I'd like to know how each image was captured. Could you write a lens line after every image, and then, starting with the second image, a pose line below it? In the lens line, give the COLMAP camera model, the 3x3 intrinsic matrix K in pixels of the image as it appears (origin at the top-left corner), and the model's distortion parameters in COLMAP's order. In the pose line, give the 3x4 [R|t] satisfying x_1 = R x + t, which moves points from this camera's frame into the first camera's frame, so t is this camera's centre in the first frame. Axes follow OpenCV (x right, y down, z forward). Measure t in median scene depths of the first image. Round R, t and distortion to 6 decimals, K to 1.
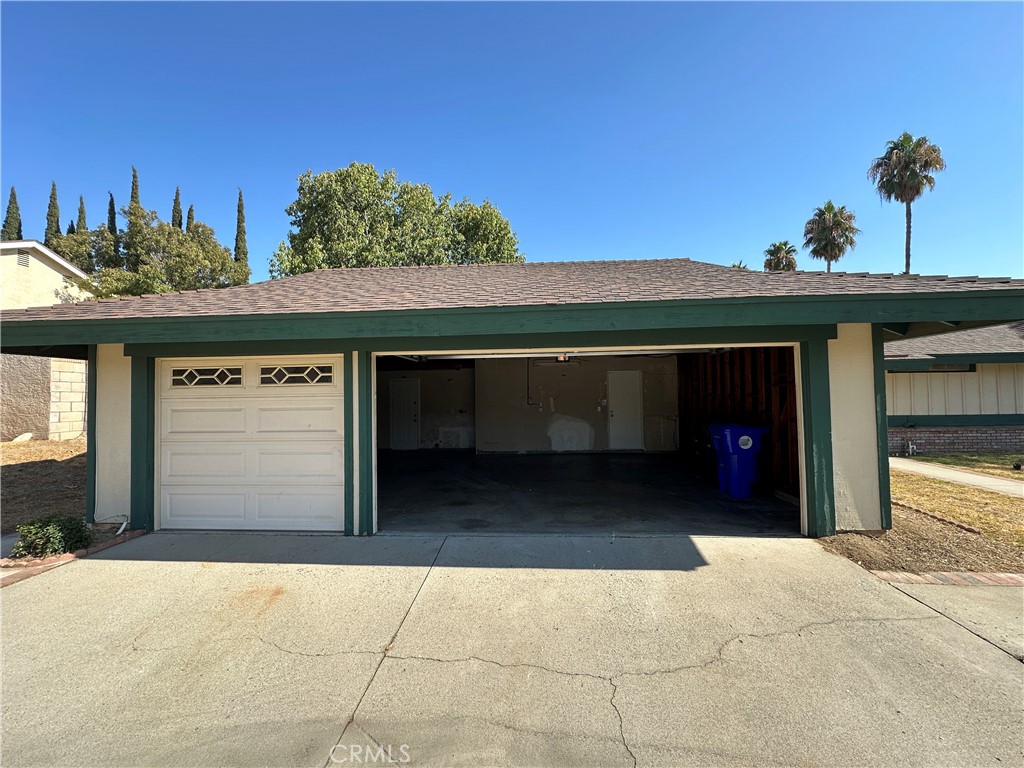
lens RADIAL K [[408.3, 0, 511.6], [0, 408.3, 385.9], [0, 0, 1]] dist [-0.002083, -0.000197]
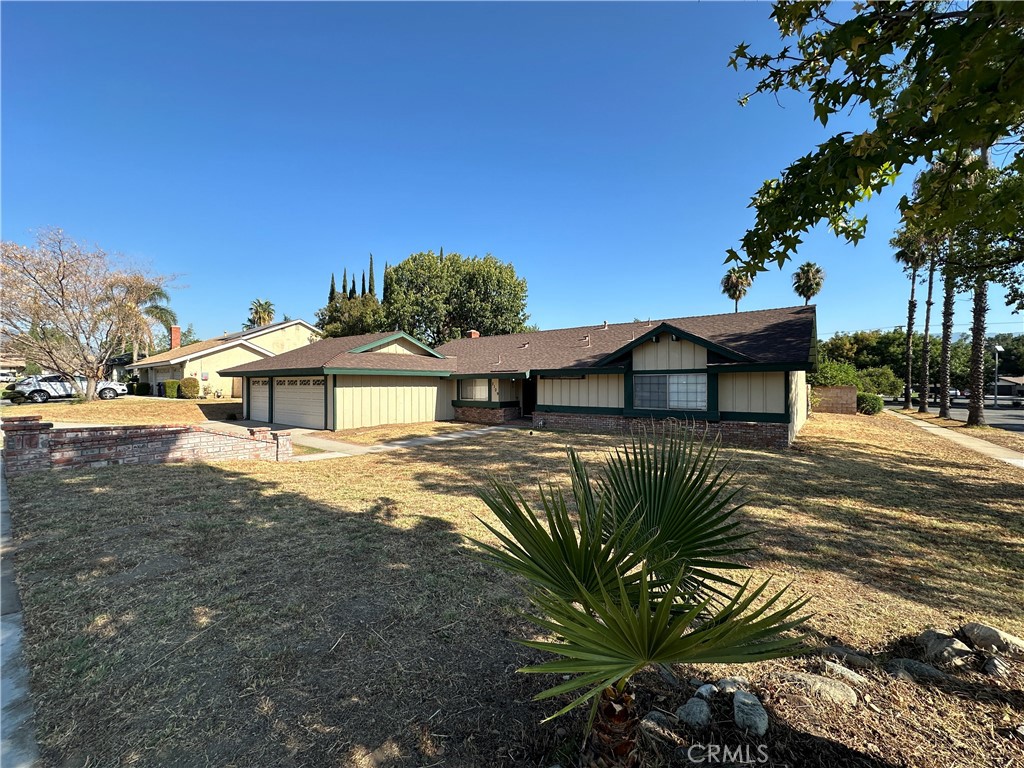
lens RADIAL K [[408.3, 0, 511.6], [0, 408.3, 385.9], [0, 0, 1]] dist [-0.002083, -0.000197]
pose [[0.828514, 0.018520, -0.559663, 0.715790], [0.002488, 0.999321, 0.036751, -0.027023], [0.559964, -0.031841, 0.827905, -0.182872]]
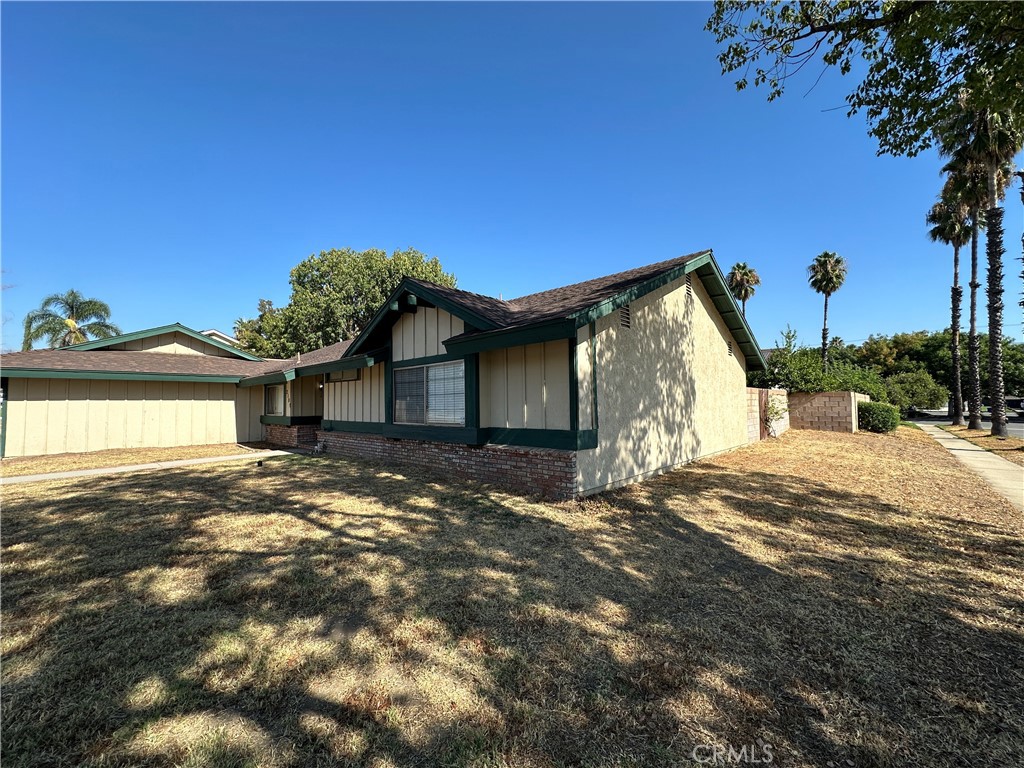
lens RADIAL K [[408.3, 0, 511.6], [0, 408.3, 385.9], [0, 0, 1]] dist [-0.002083, -0.000197]
pose [[0.775923, -0.020863, -0.630482, 0.836779], [0.016516, 0.999782, -0.012758, -0.000353], [0.630611, -0.000514, 0.776099, 0.177824]]
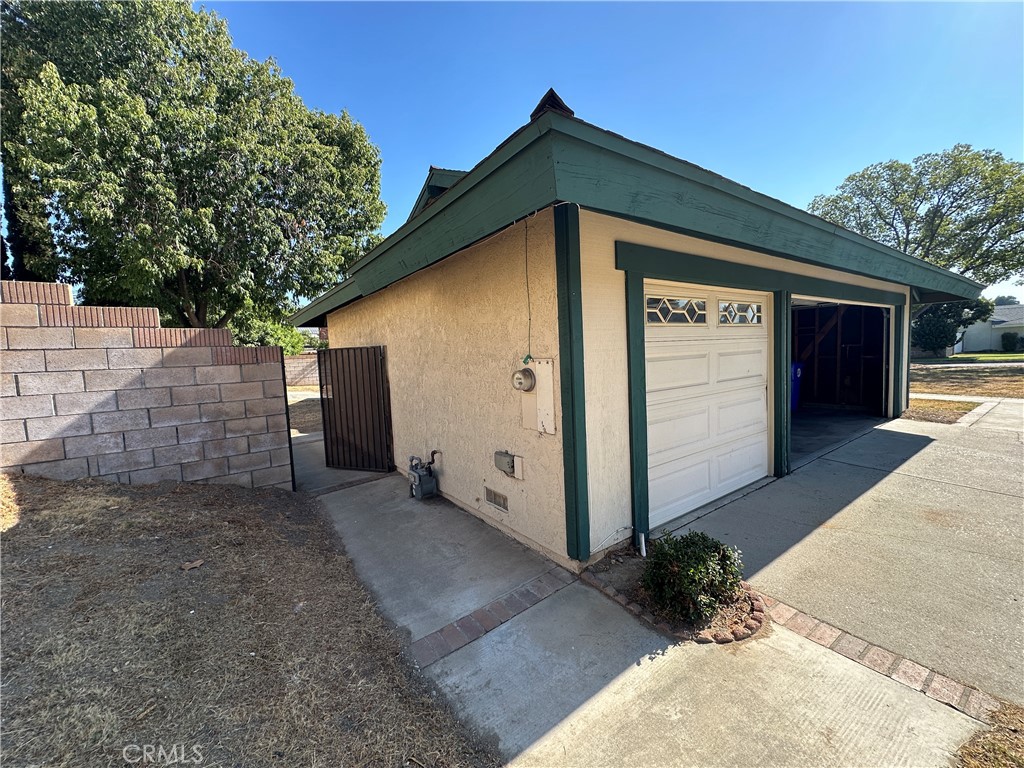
lens RADIAL K [[408.3, 0, 511.6], [0, 408.3, 385.9], [0, 0, 1]] dist [-0.002083, -0.000197]
pose [[0.766067, -0.070831, 0.638847, -0.288375], [0.015623, 0.995668, 0.091659, 0.007697], [-0.642571, -0.060236, 0.763855, 0.126351]]
